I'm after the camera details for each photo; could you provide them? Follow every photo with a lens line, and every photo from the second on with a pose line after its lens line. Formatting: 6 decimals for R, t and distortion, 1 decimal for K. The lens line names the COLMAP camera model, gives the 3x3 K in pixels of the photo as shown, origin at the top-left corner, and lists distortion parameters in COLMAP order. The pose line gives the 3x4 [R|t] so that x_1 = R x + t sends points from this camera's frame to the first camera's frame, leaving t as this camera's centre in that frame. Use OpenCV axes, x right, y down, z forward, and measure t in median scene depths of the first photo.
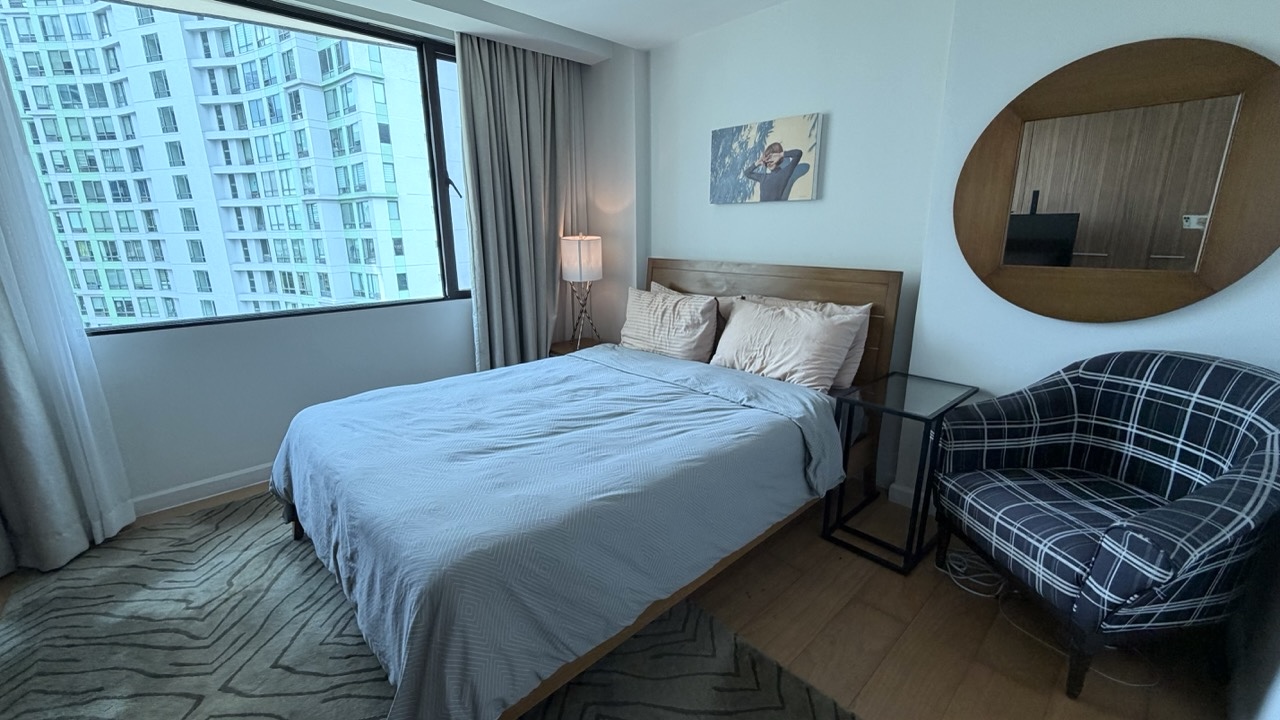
lens RADIAL K [[511.7, 0, 639.1], [0, 511.7, 358.1], [0, 0, 1]] dist [0.000513, -0.000471]
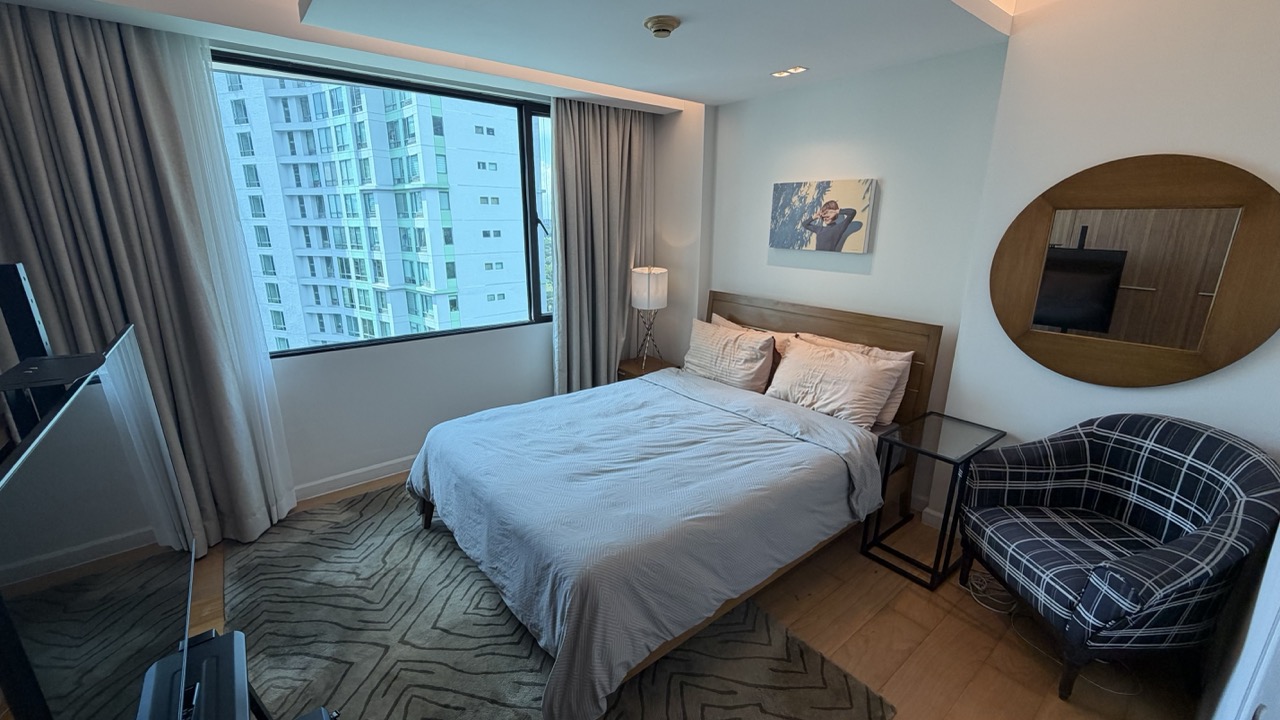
lens RADIAL K [[511.7, 0, 639.3], [0, 511.7, 358.1], [0, 0, 1]] dist [0.000513, -0.000471]
pose [[0.996968, 0.034730, -0.069639, -0.088747], [-0.033391, 0.999236, 0.020297, -0.111084], [0.070290, -0.017910, 0.997366, -0.214333]]
